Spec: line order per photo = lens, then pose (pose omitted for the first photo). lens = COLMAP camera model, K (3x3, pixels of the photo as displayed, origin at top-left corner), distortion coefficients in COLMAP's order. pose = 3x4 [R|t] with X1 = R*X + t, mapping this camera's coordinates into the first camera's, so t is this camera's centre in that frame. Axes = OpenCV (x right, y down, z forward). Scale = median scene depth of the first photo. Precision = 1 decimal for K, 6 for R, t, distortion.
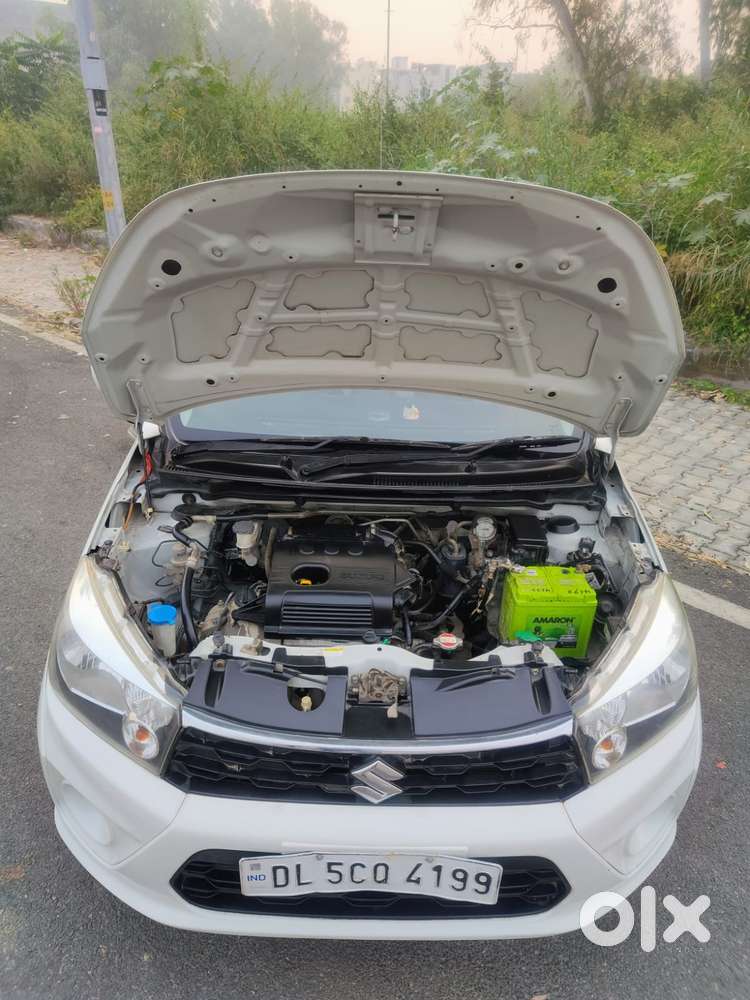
lens RADIAL K [[666.0, 0, 375.0], [0, 666.0, 500.0], [0, 0, 1]] dist [-0.008603, 0.026488]
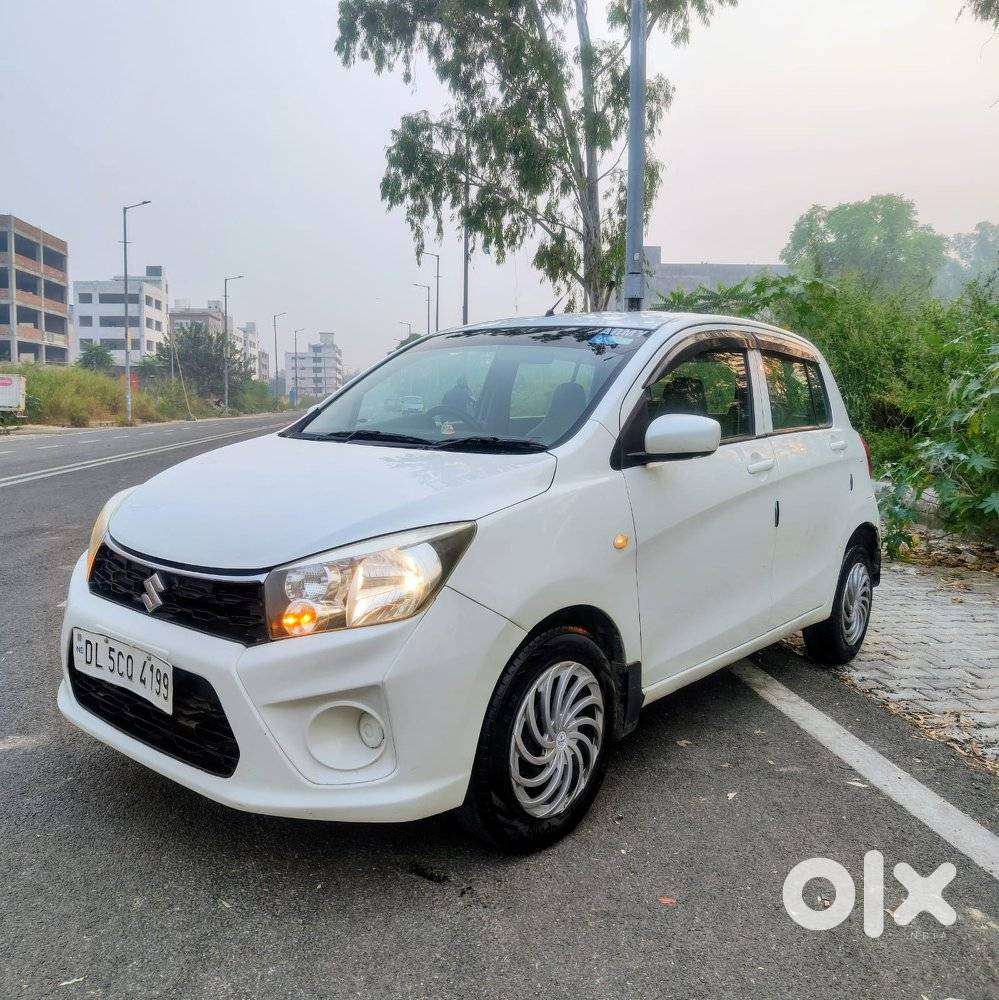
lens RADIAL K [[884.7, 0, 498.0], [0, 884.7, 444.8], [0, 0, 1]] dist [-0.000498, -0.001024]
pose [[0.768210, 0.016851, -0.639976, 0.308442], [-0.286361, 0.903118, -0.319961, 0.098053], [0.572582, 0.429062, 0.698610, 0.007561]]
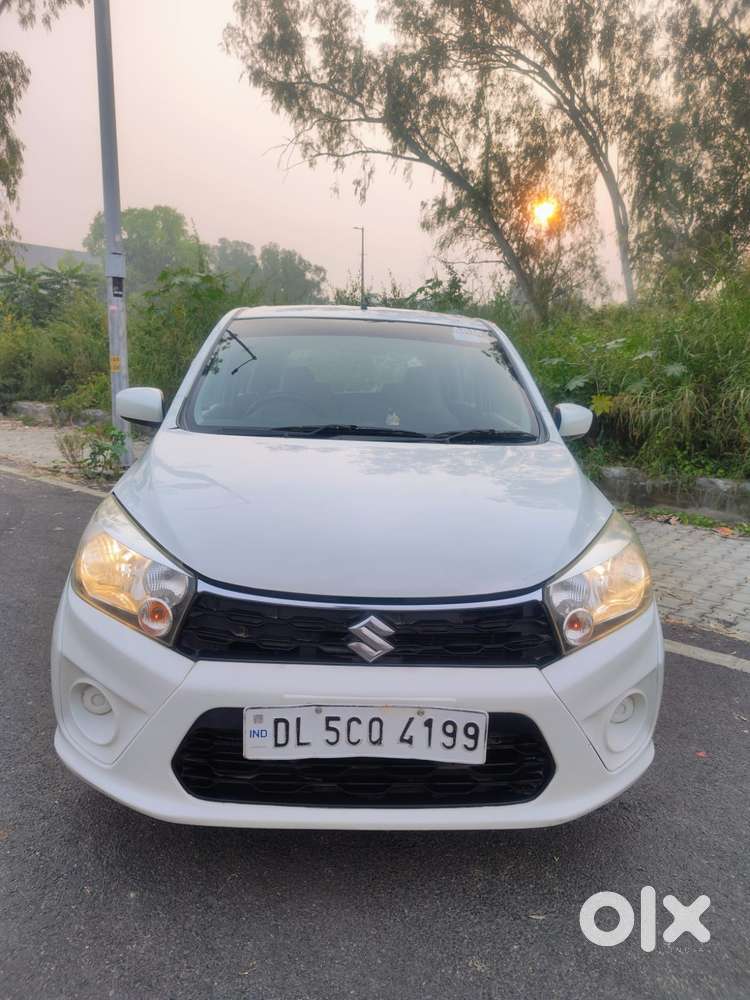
lens RADIAL K [[666.0, 0, 375.0], [0, 666.0, 500.0], [0, 0, 1]] dist [-0.008603, 0.026488]
pose [[0.999350, -0.003656, 0.035859, -0.005502], [0.013665, 0.959004, -0.283063, 0.096389], [-0.033354, 0.283369, 0.958431, -0.023661]]
